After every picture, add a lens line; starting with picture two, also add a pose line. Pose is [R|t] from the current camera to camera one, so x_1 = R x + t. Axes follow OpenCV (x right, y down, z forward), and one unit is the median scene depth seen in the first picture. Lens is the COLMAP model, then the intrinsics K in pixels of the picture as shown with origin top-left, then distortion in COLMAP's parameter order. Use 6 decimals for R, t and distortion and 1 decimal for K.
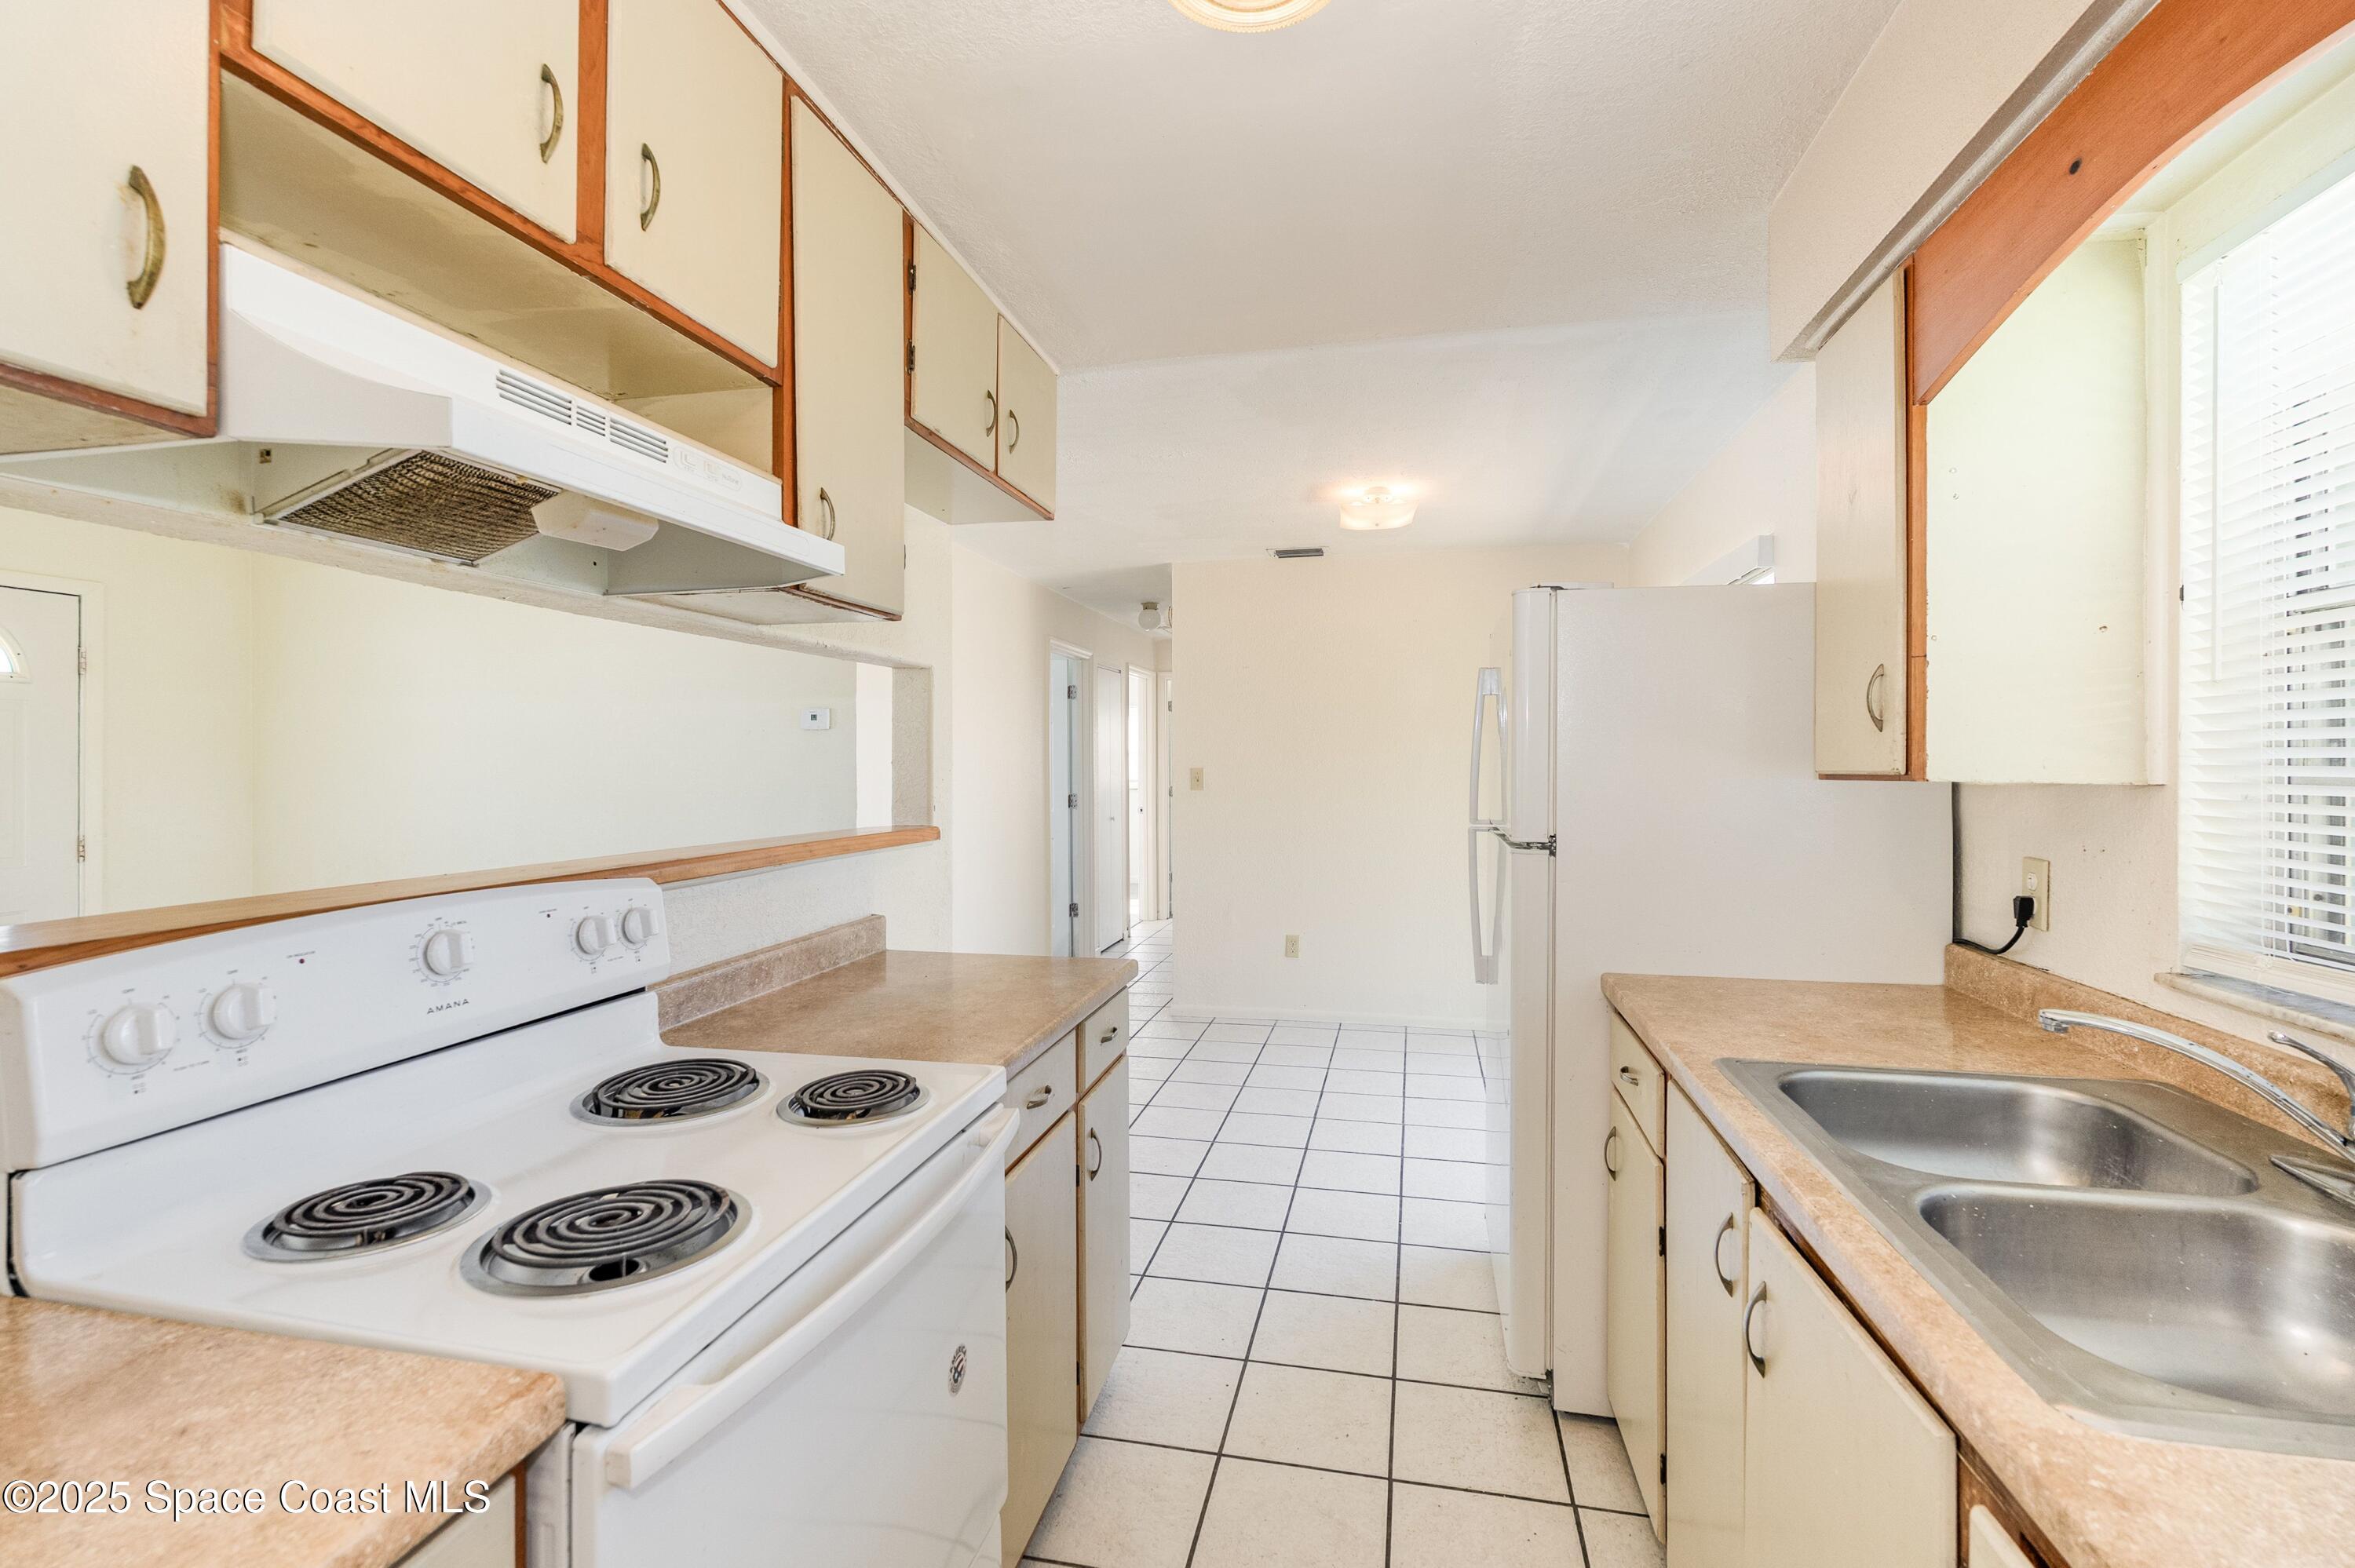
lens RADIAL K [[1037.4, 0, 1175.2], [0, 1037.4, 769.9], [0, 0, 1]] dist [-0.002995, 0.000056]
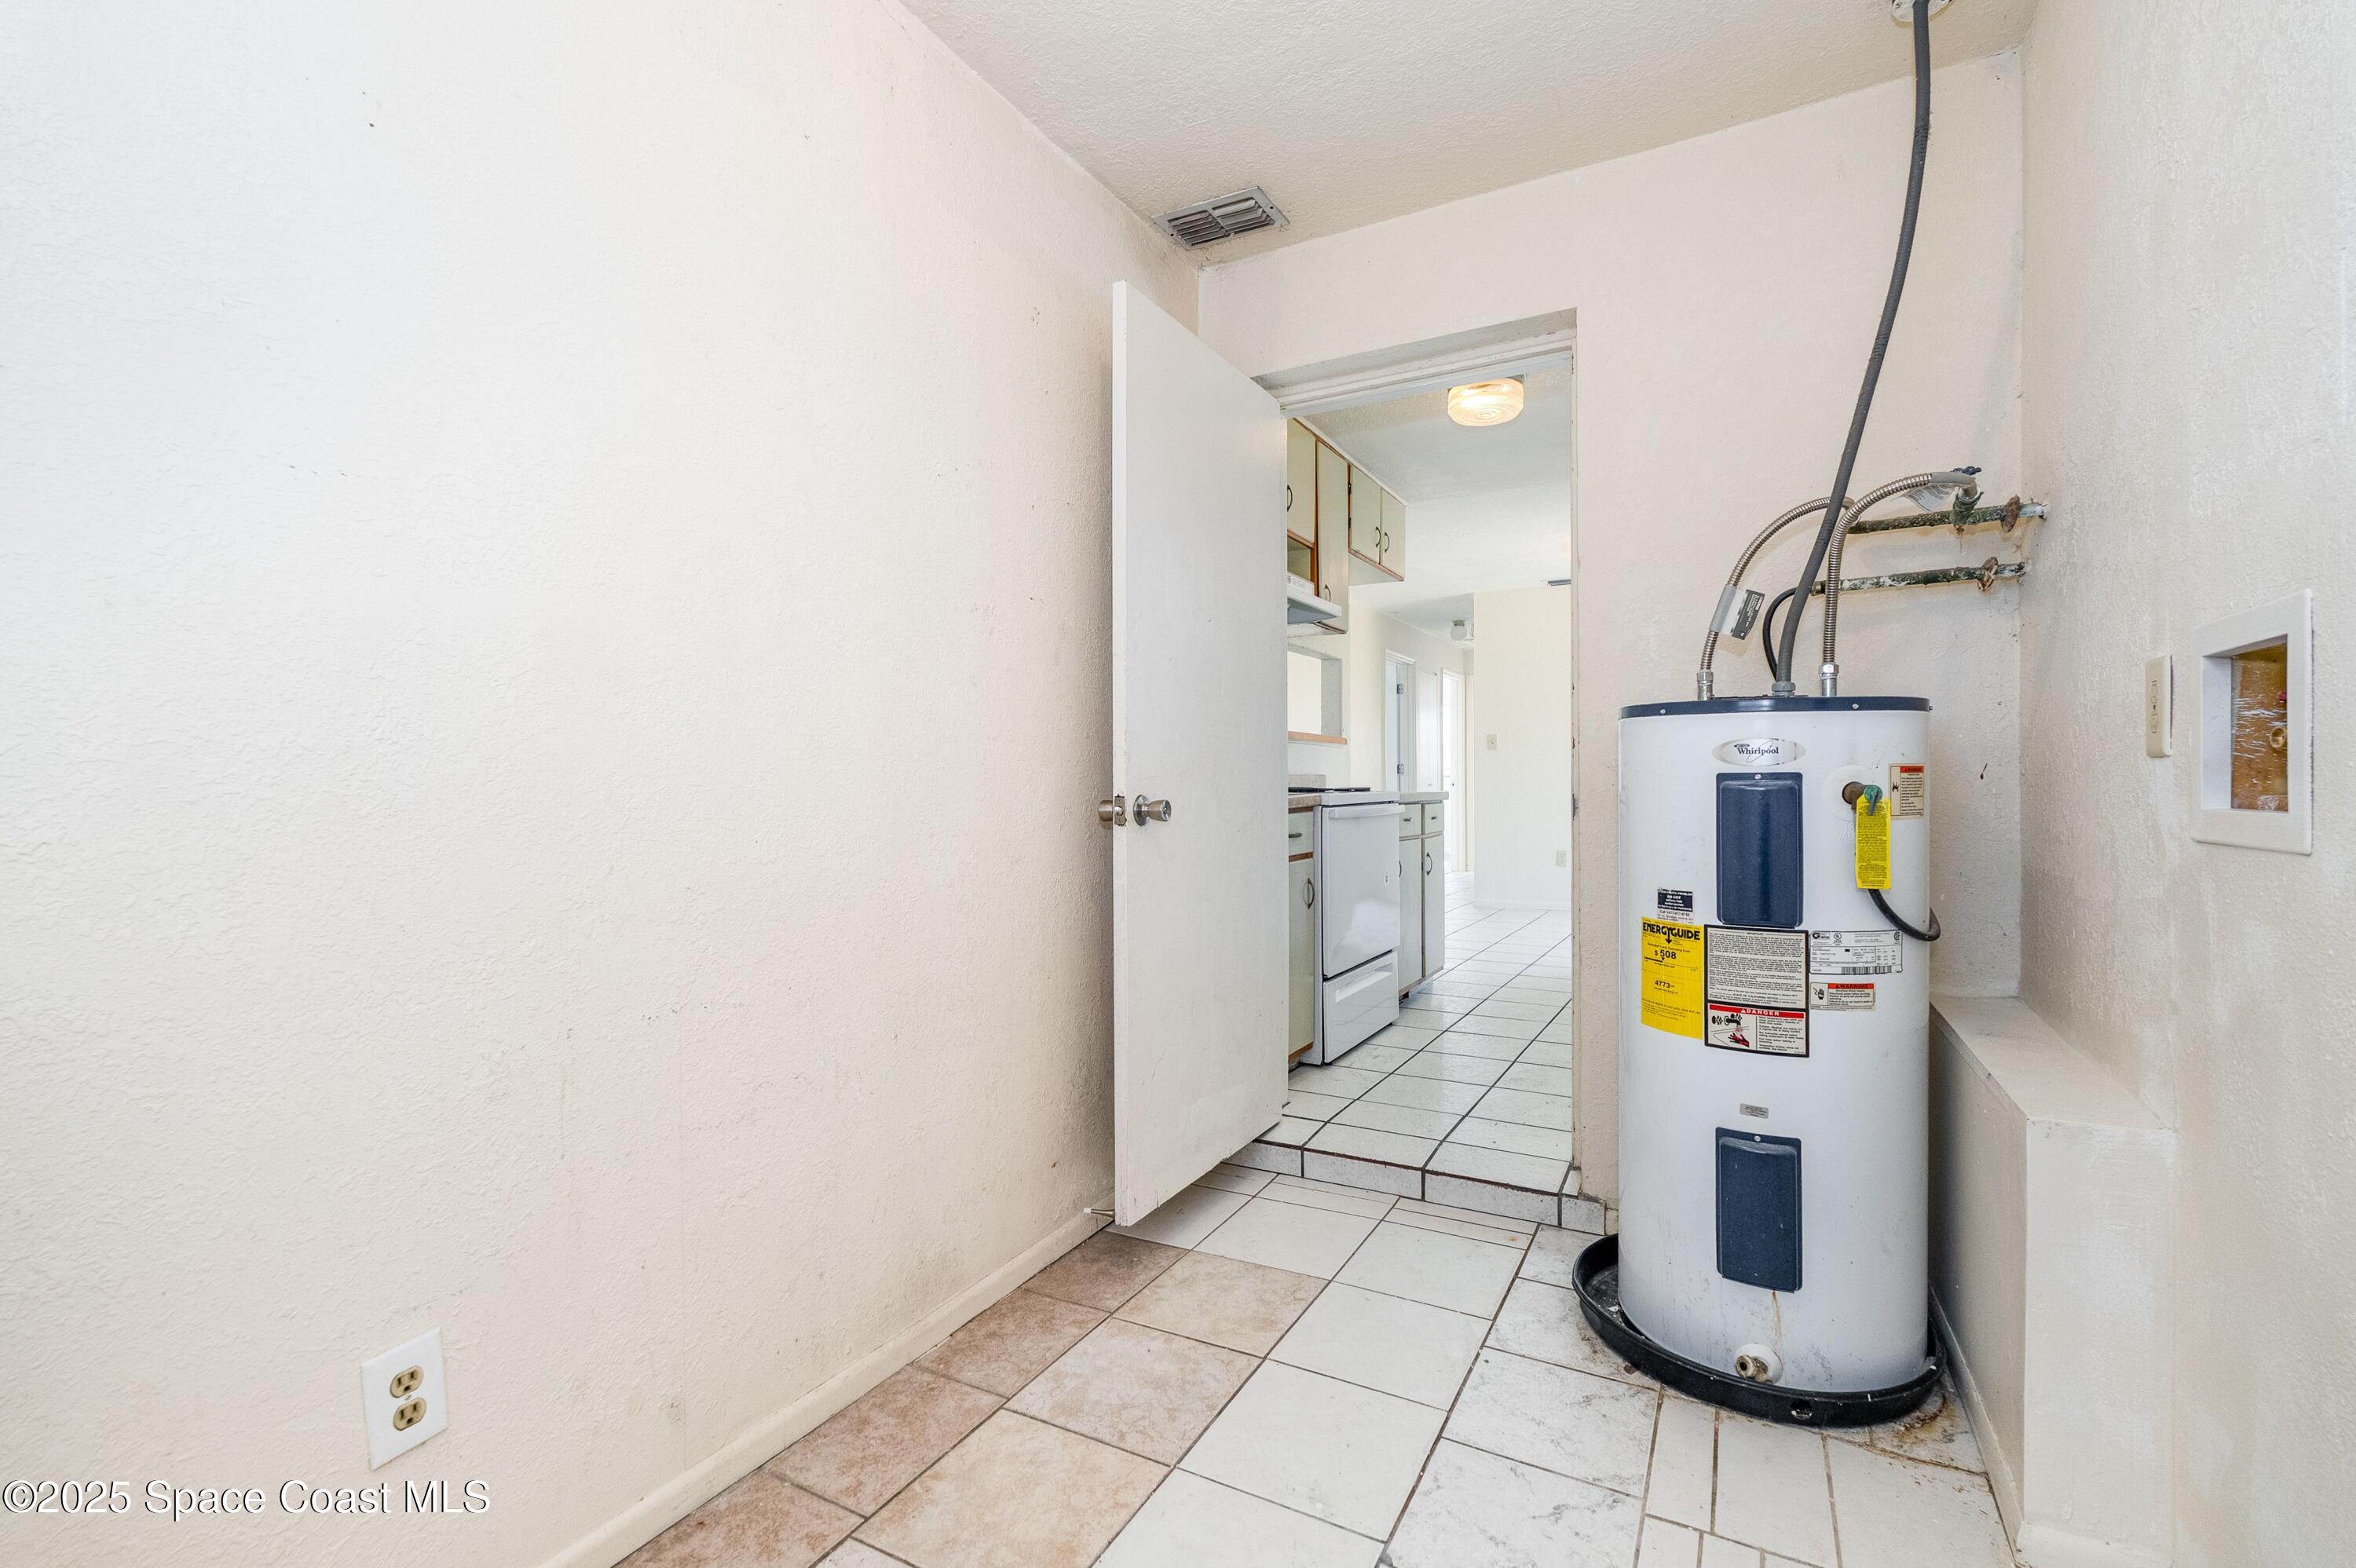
lens RADIAL K [[1037.8, 0, 1187.9], [0, 1037.8, 785.4], [0, 0, 1]] dist [-0.002995, 0.000056]
pose [[0.959838, -0.001575, -0.280550, 0.040403], [-0.000569, 0.999971, -0.007561, 0.162296], [0.280554, 0.007417, 0.959810, -1.011485]]
